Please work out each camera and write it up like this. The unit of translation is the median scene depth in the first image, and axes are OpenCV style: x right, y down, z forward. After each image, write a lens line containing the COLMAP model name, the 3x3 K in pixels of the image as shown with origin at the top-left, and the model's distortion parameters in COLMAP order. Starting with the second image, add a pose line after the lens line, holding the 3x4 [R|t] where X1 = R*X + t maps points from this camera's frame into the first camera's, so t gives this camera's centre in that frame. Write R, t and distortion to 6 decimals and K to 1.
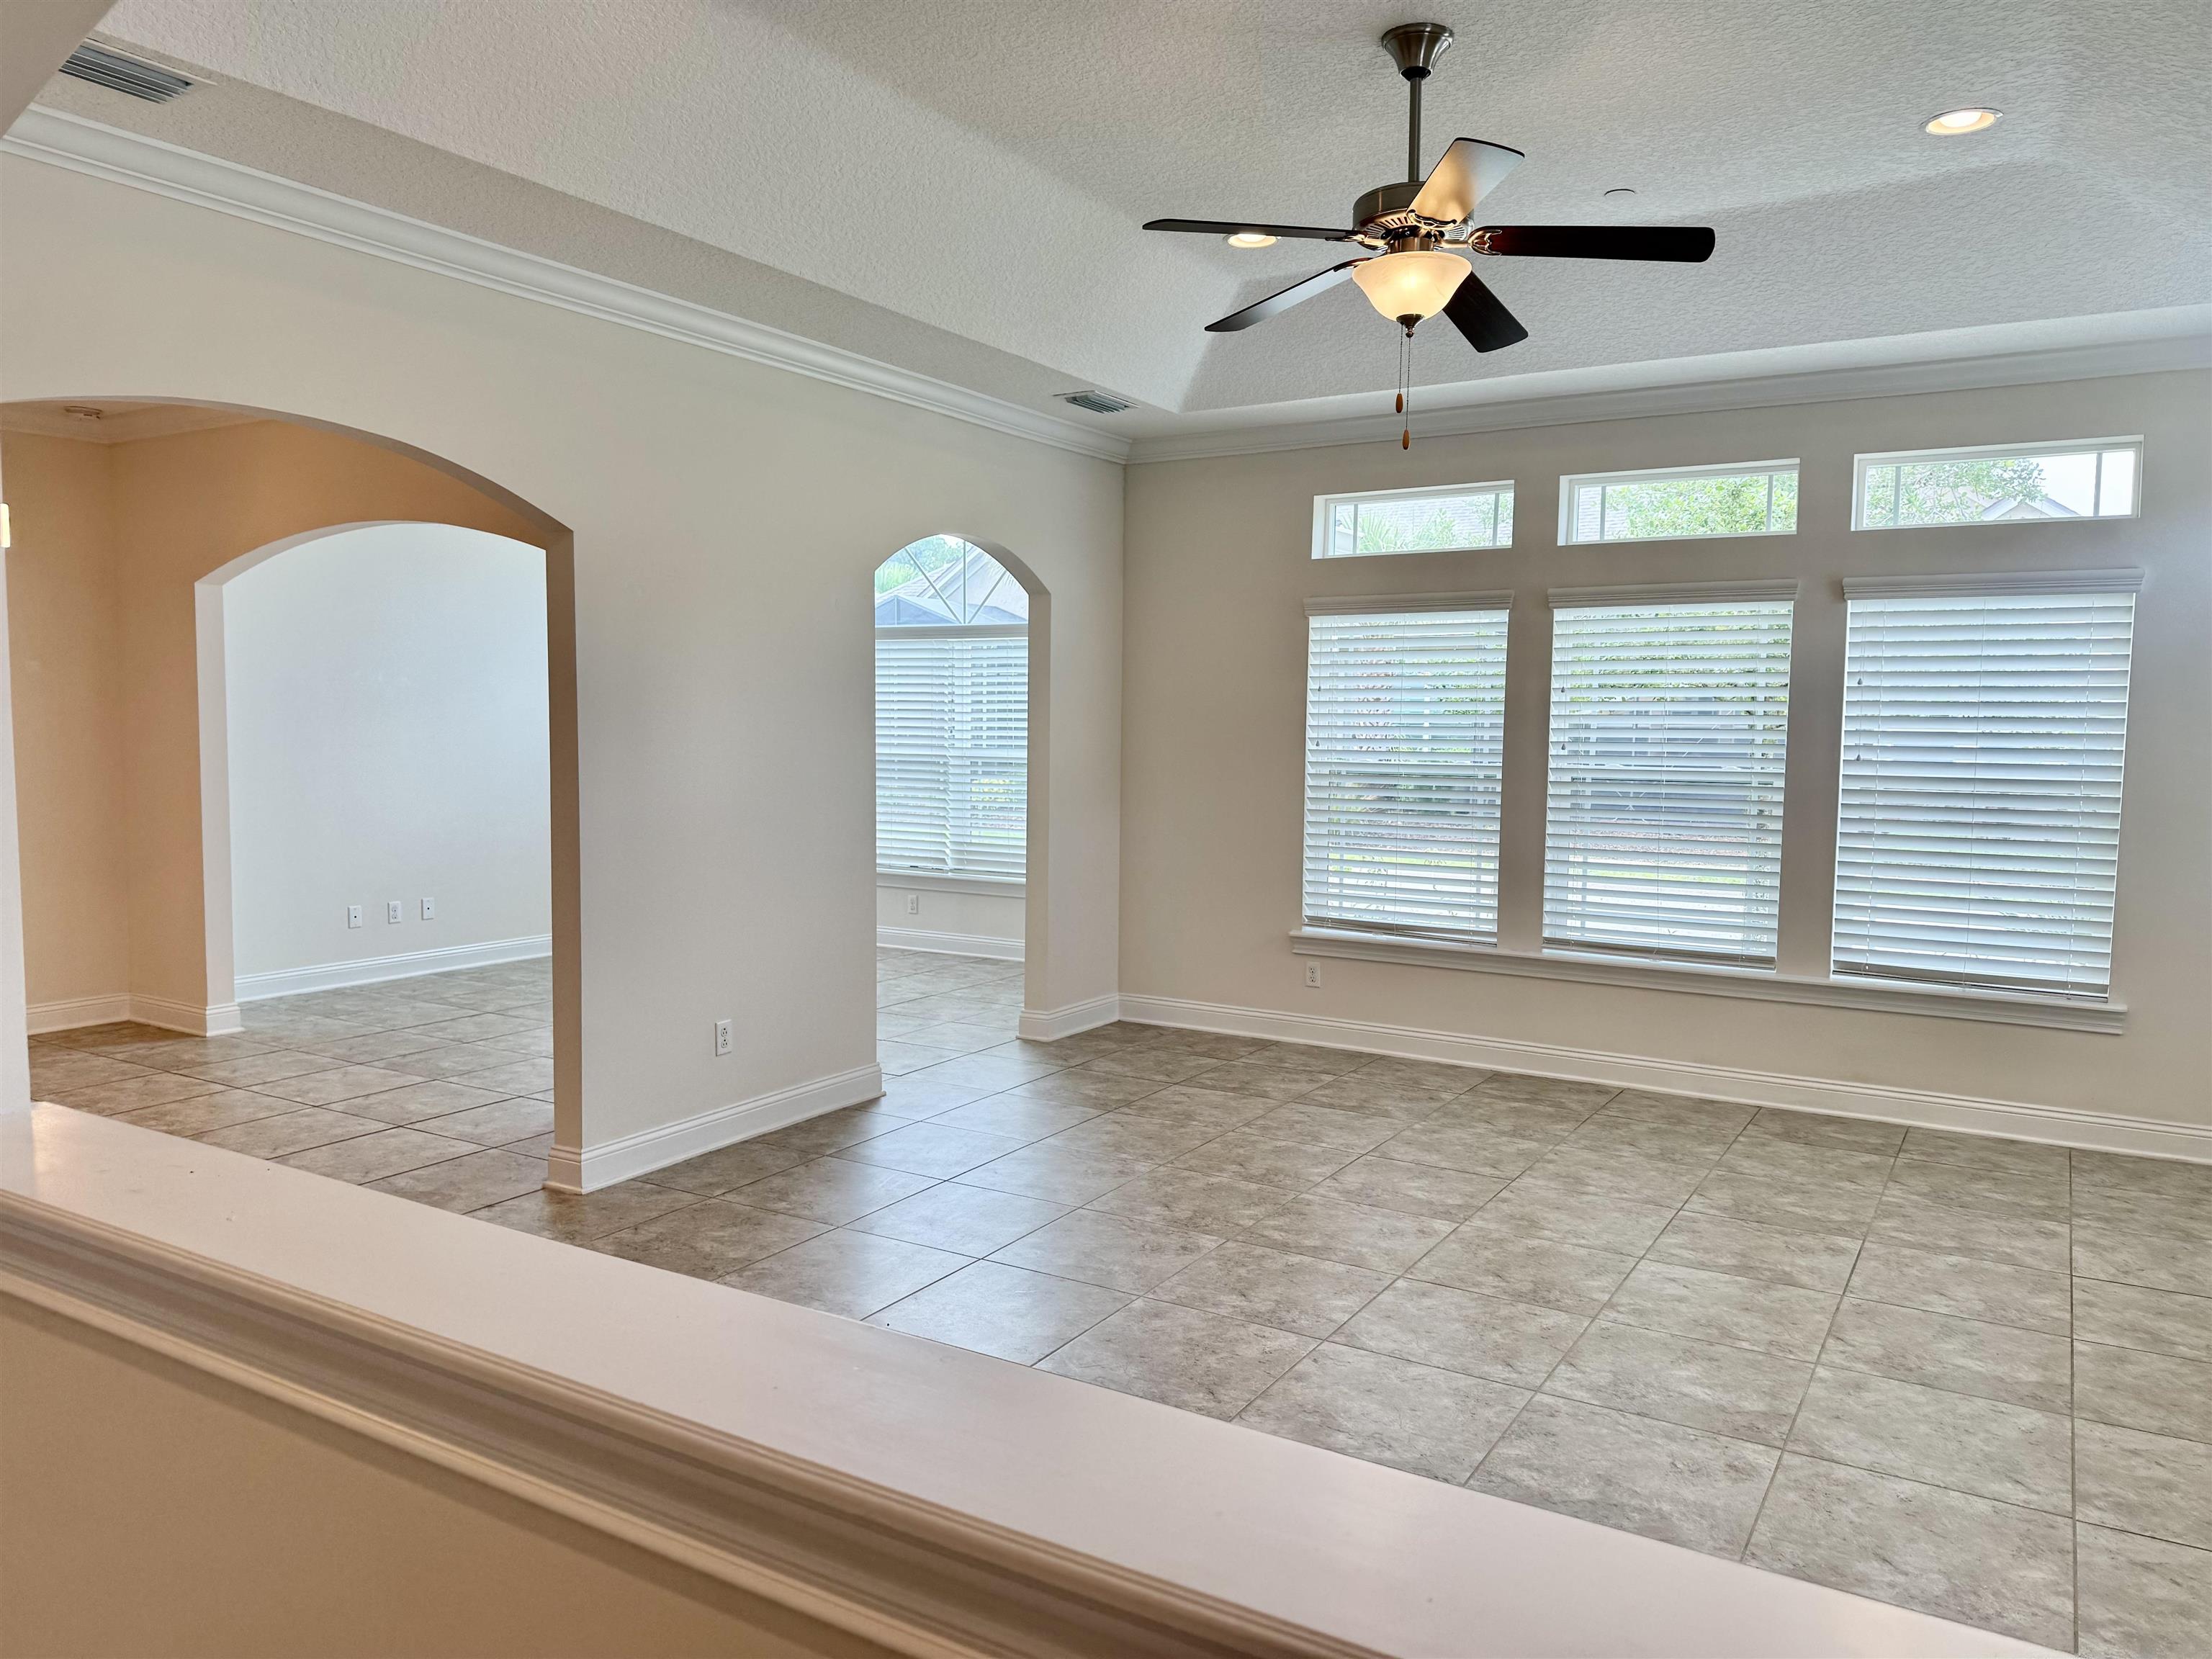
lens RADIAL K [[1520.6, 0, 1111.6], [0, 1520.6, 844.6], [0, 0, 1]] dist [0.124738, -0.165585]
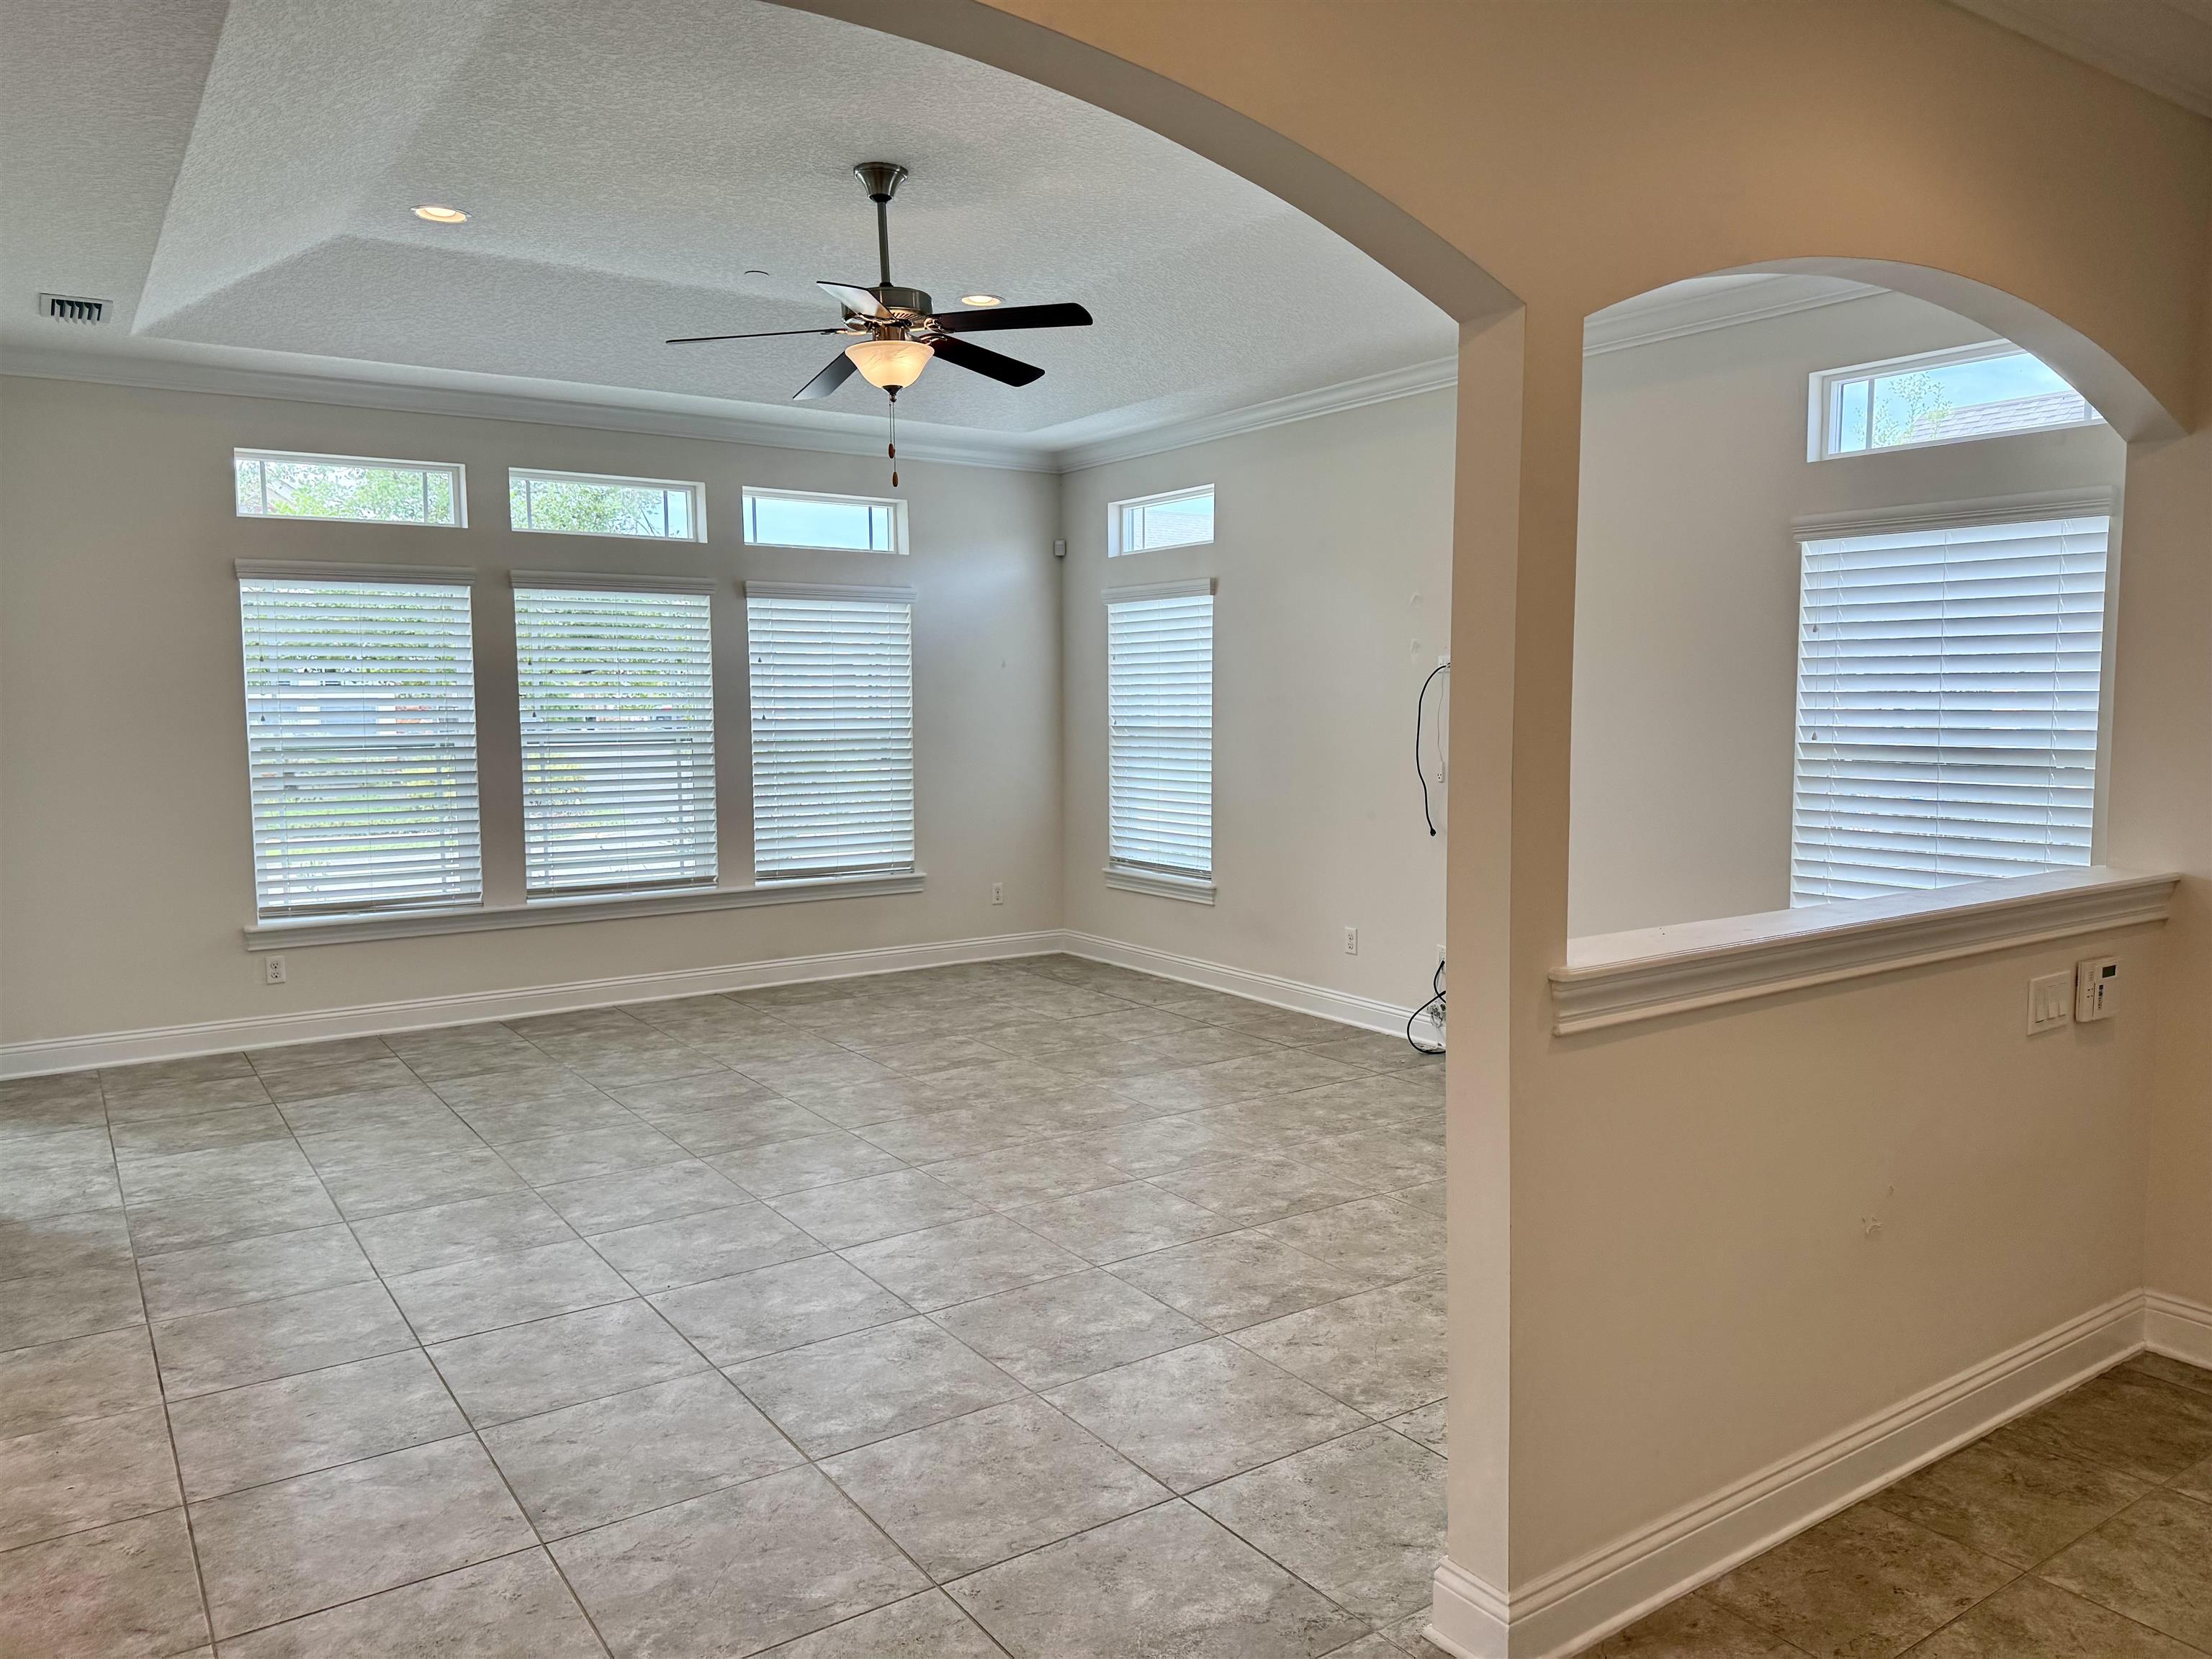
lens RADIAL K [[1498.1, 0, 1106.0], [0, 1498.1, 829.5], [0, 0, 1]] dist [0.100023, -0.157083]
pose [[0.419926, -0.096637, 0.902399, -0.575668], [0.084552, 0.994156, 0.067118, -0.022029], [-0.903611, 0.048115, 0.425643, 0.185375]]
